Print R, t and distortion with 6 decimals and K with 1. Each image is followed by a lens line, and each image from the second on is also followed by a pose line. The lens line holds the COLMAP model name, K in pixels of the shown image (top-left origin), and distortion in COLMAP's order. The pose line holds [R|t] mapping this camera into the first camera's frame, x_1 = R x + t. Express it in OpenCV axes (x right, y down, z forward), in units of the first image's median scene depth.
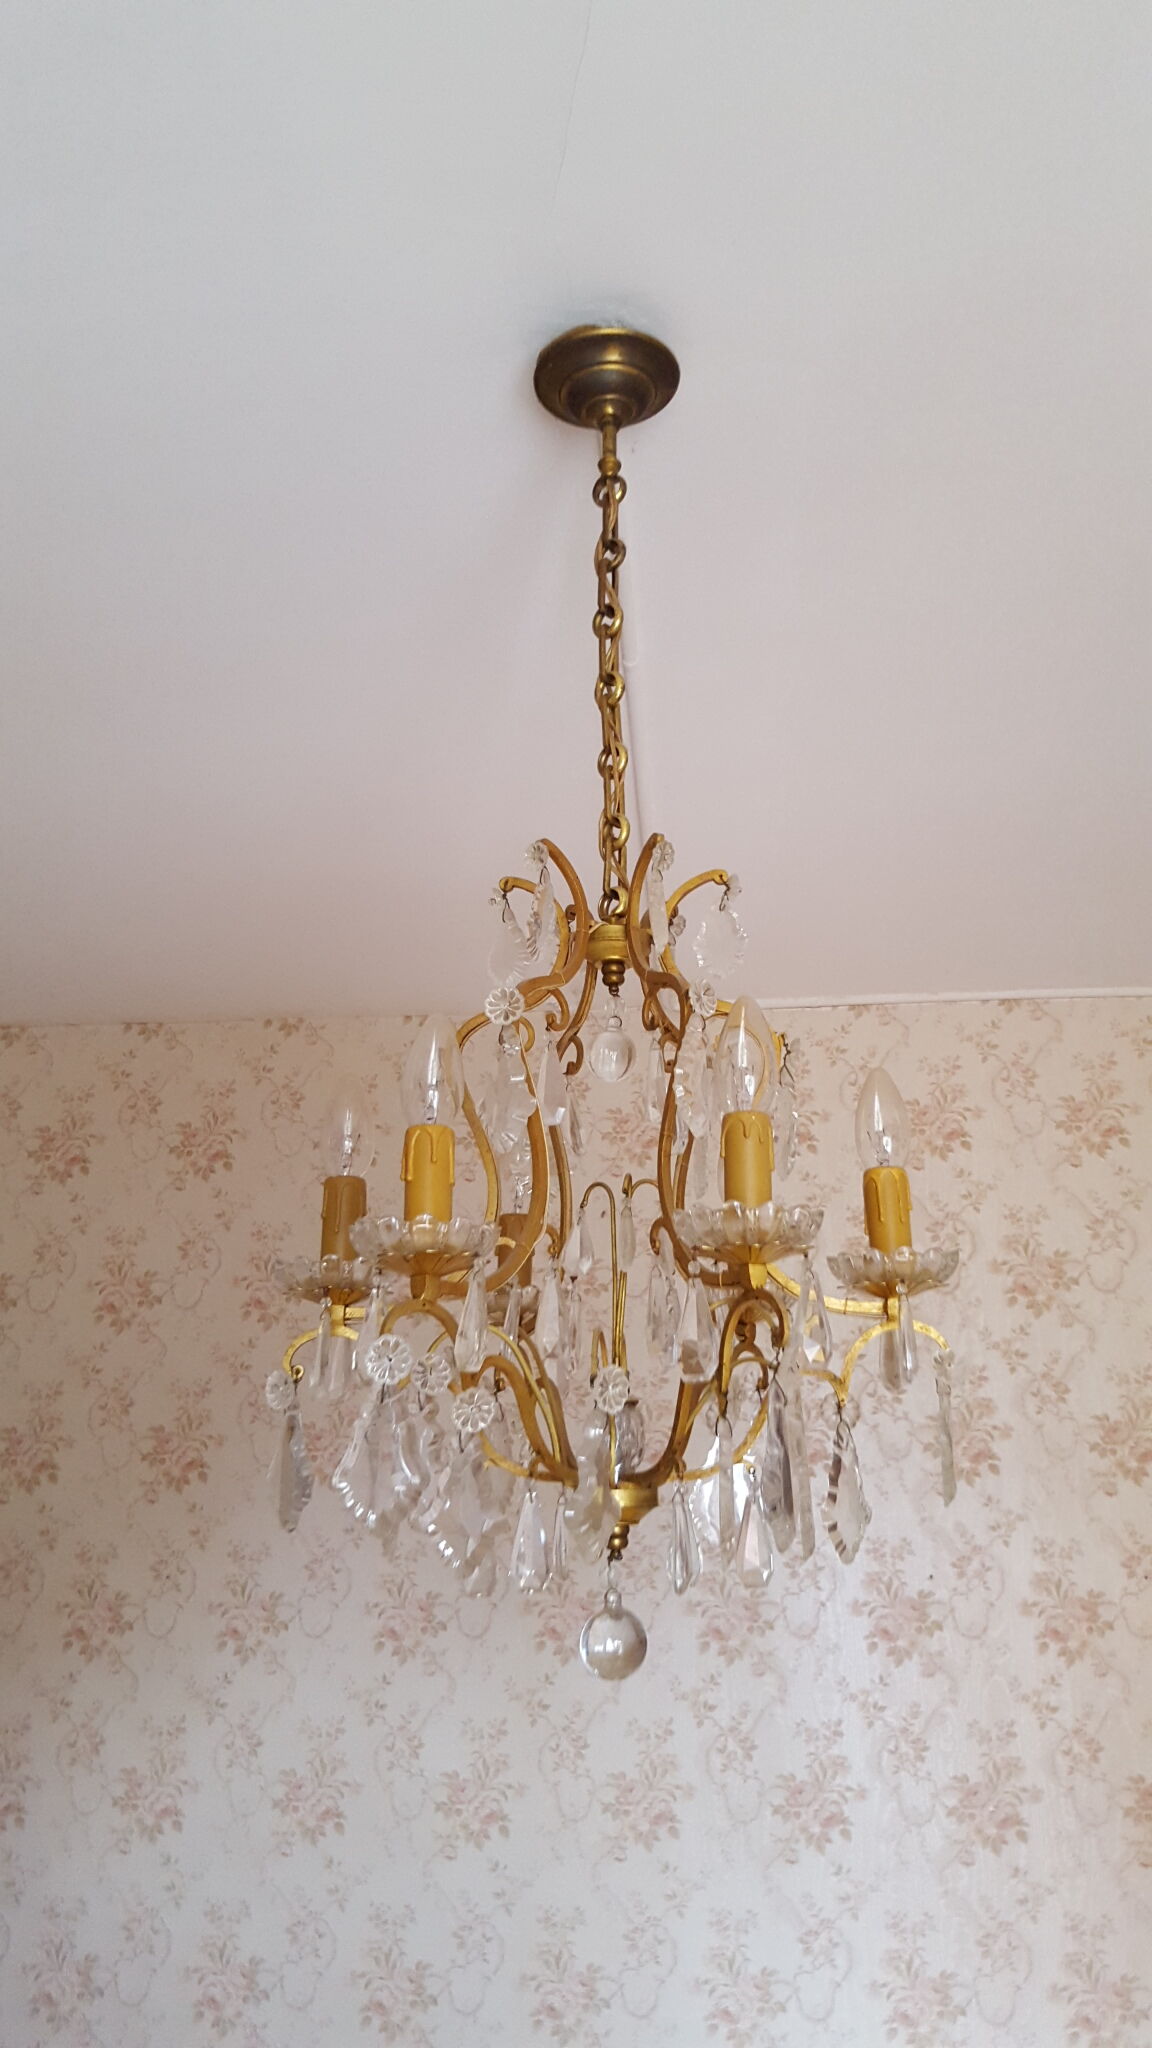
lens RADIAL K [[1678.5, 0, 617.7], [0, 1678.5, 1017.6], [0, 0, 1]] dist [0.001202, -0.002100]
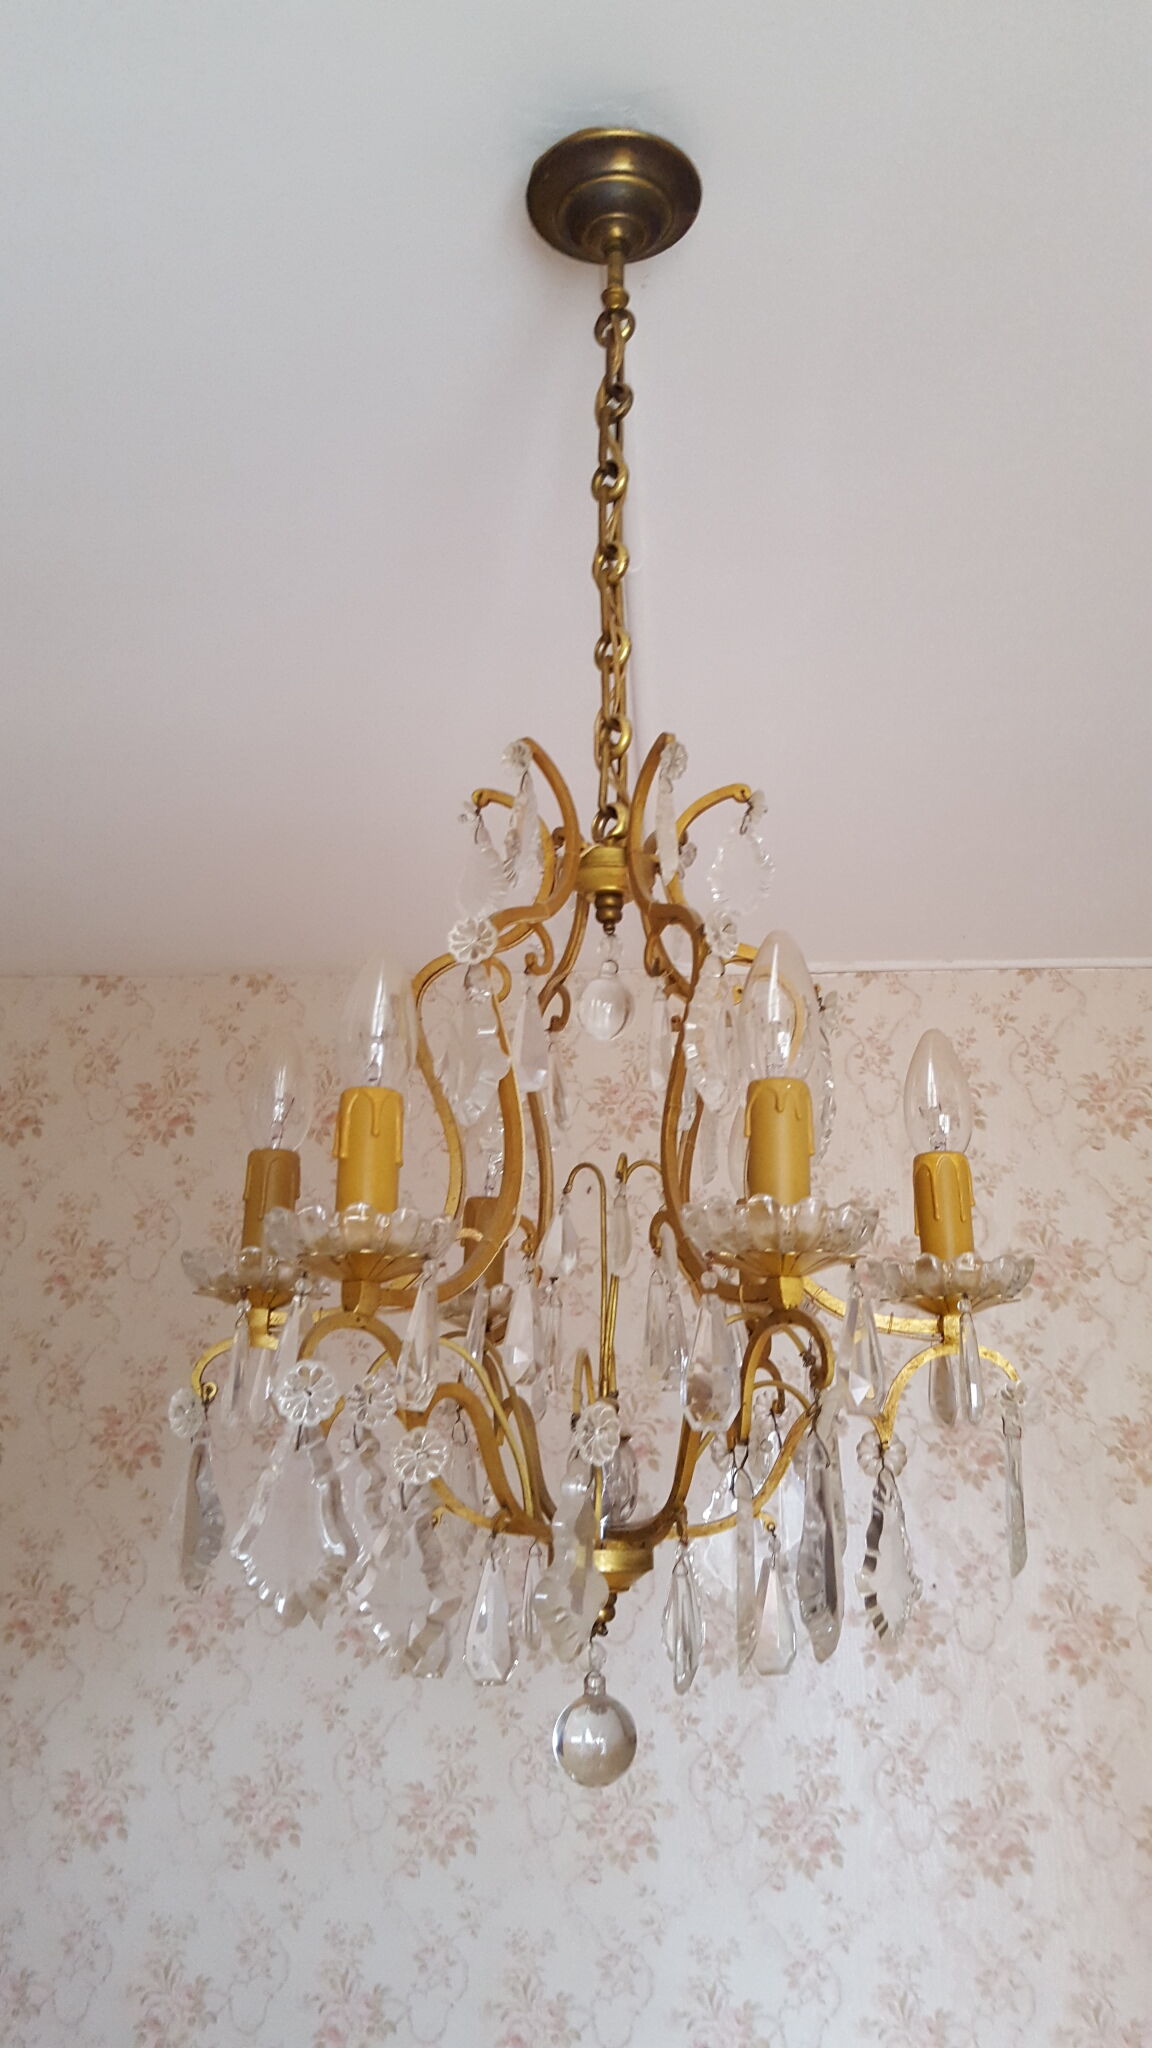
lens RADIAL K [[1736.8, 0, 576.0], [0, 1736.8, 1024.0], [0, 0, 1]] dist [0.003548, -0.000199]
pose [[0.999665, 0.018908, -0.017669, -0.002275], [-0.018498, 0.999562, 0.023093, 0.009581], [0.018098, -0.022759, 0.999577, 0.134061]]
